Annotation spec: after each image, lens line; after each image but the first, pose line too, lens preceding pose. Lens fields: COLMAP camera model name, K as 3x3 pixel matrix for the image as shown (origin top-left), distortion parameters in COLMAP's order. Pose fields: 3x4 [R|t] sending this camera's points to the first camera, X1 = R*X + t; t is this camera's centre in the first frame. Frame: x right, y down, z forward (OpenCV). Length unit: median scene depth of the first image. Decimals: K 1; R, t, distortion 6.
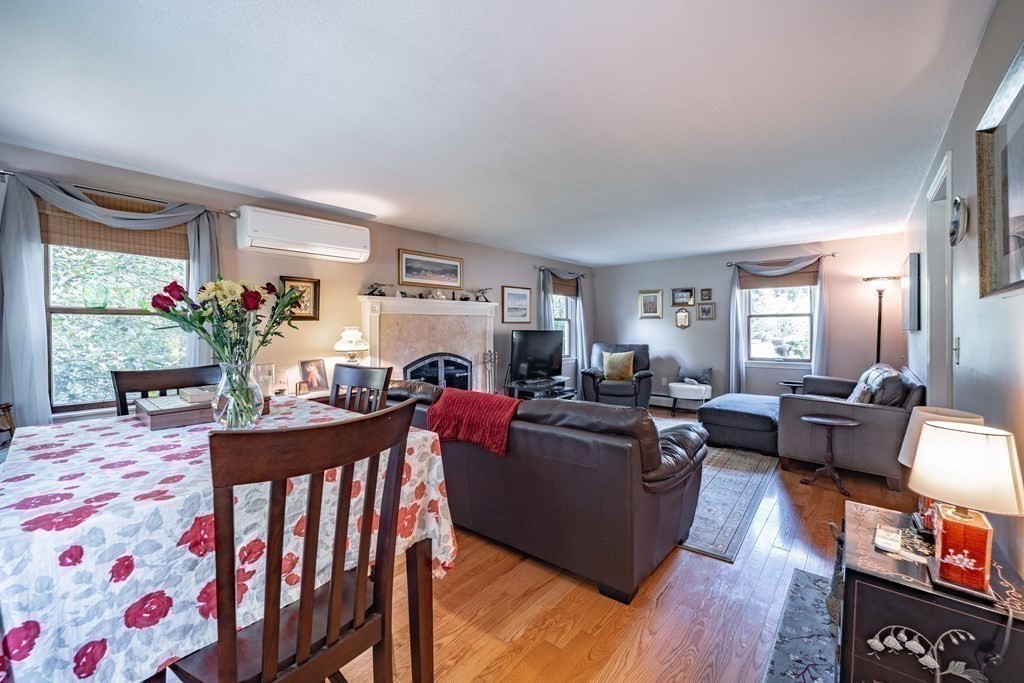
lens RADIAL K [[421.6, 0, 518.2], [0, 421.6, 335.1], [0, 0, 1]] dist [0.001636, -0.000281]
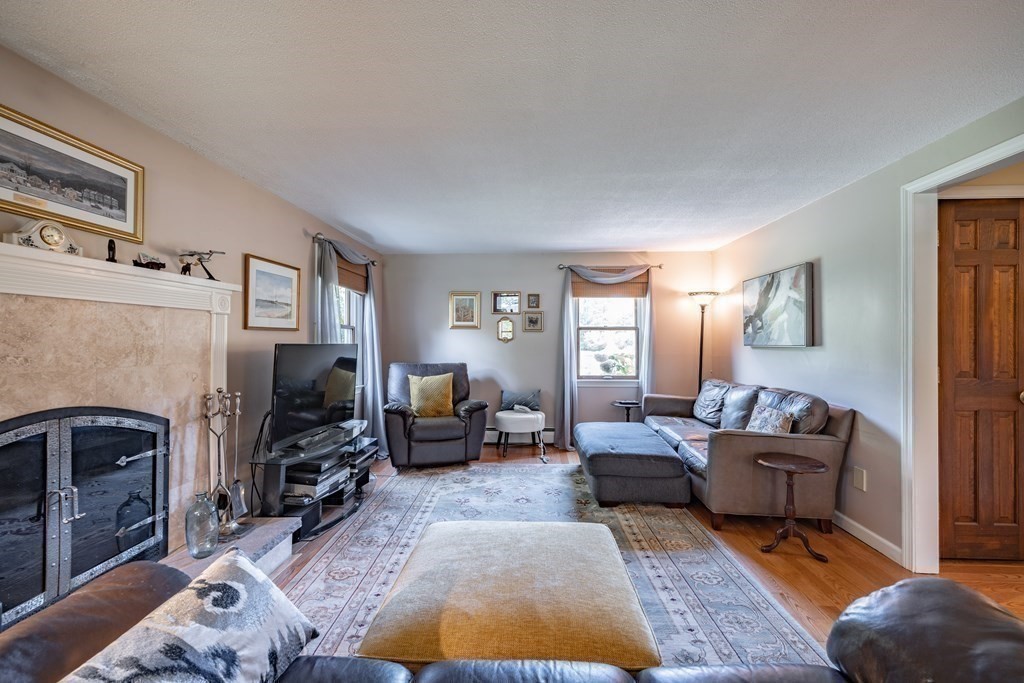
lens RADIAL K [[409.6, 0, 512.3], [0, 409.6, 339.5], [0, 0, 1]] dist [-0.000311, -0.000245]
pose [[0.799679, 0.009508, 0.600352, -0.075979], [0.001758, 0.999833, -0.018176, -0.007222], [-0.600425, 0.015591, 0.799529, 0.436878]]
